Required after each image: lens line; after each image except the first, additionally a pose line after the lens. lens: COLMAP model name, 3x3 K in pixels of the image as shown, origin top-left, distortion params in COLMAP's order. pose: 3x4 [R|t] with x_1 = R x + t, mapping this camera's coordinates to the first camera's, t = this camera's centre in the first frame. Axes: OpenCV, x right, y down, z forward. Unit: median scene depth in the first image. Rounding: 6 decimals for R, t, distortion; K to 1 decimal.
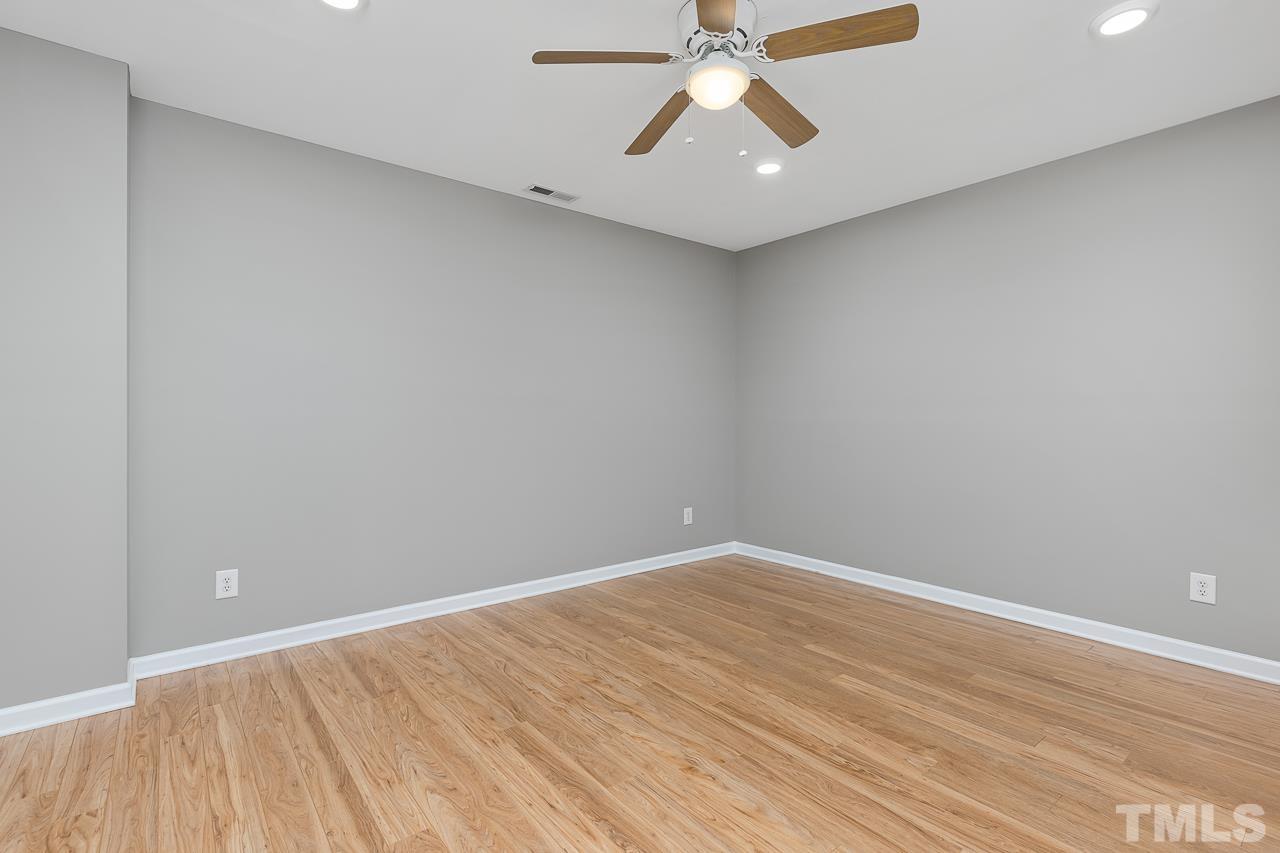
lens RADIAL K [[586.9, 0, 647.5], [0, 586.9, 419.8], [0, 0, 1]] dist [0.010154, -0.000623]
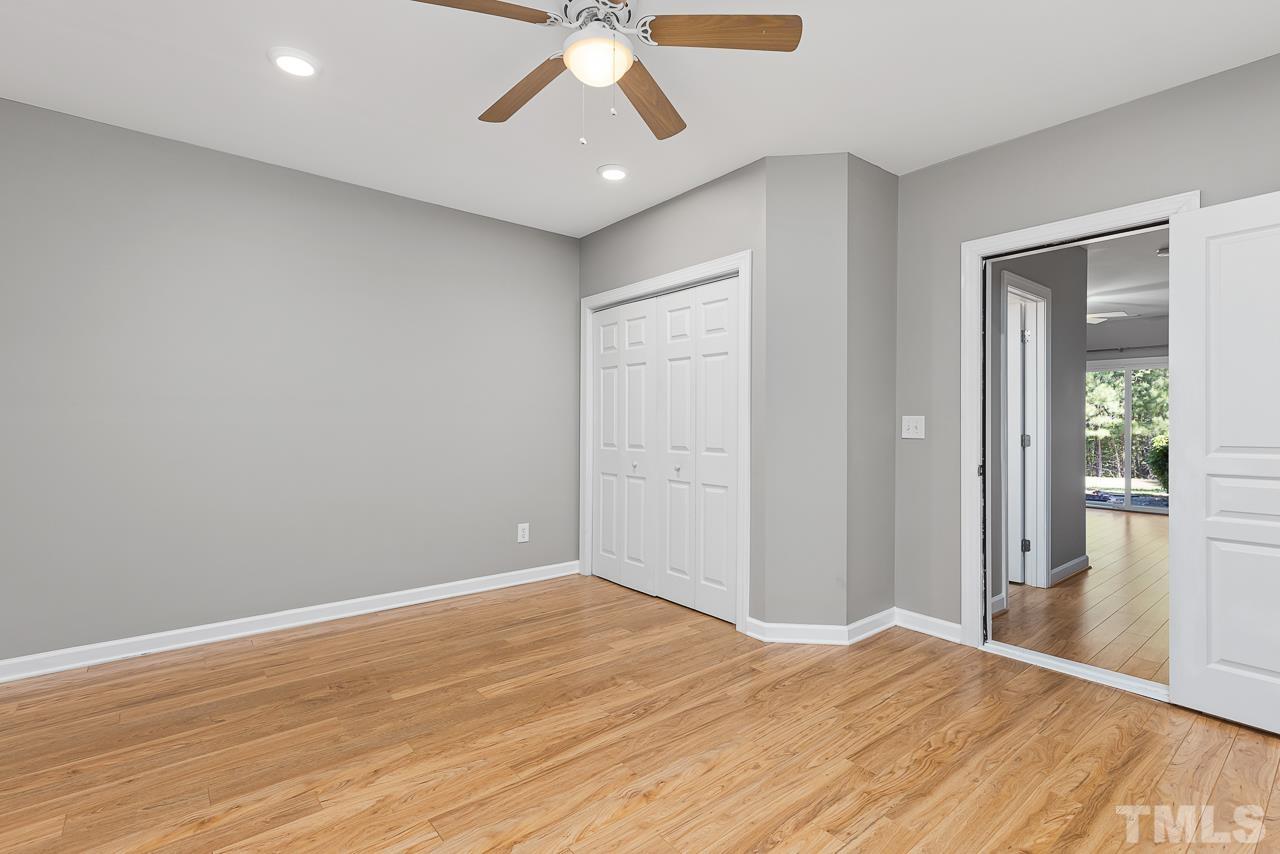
lens RADIAL K [[586.9, 0, 647.3], [0, 586.9, 432.1], [0, 0, 1]] dist [0.010154, -0.000623]
pose [[0.001717, -0.019577, 0.999807, -0.591296], [-0.001214, 0.999808, 0.019579, -0.008925], [-0.999998, -0.001248, 0.001693, 0.681202]]
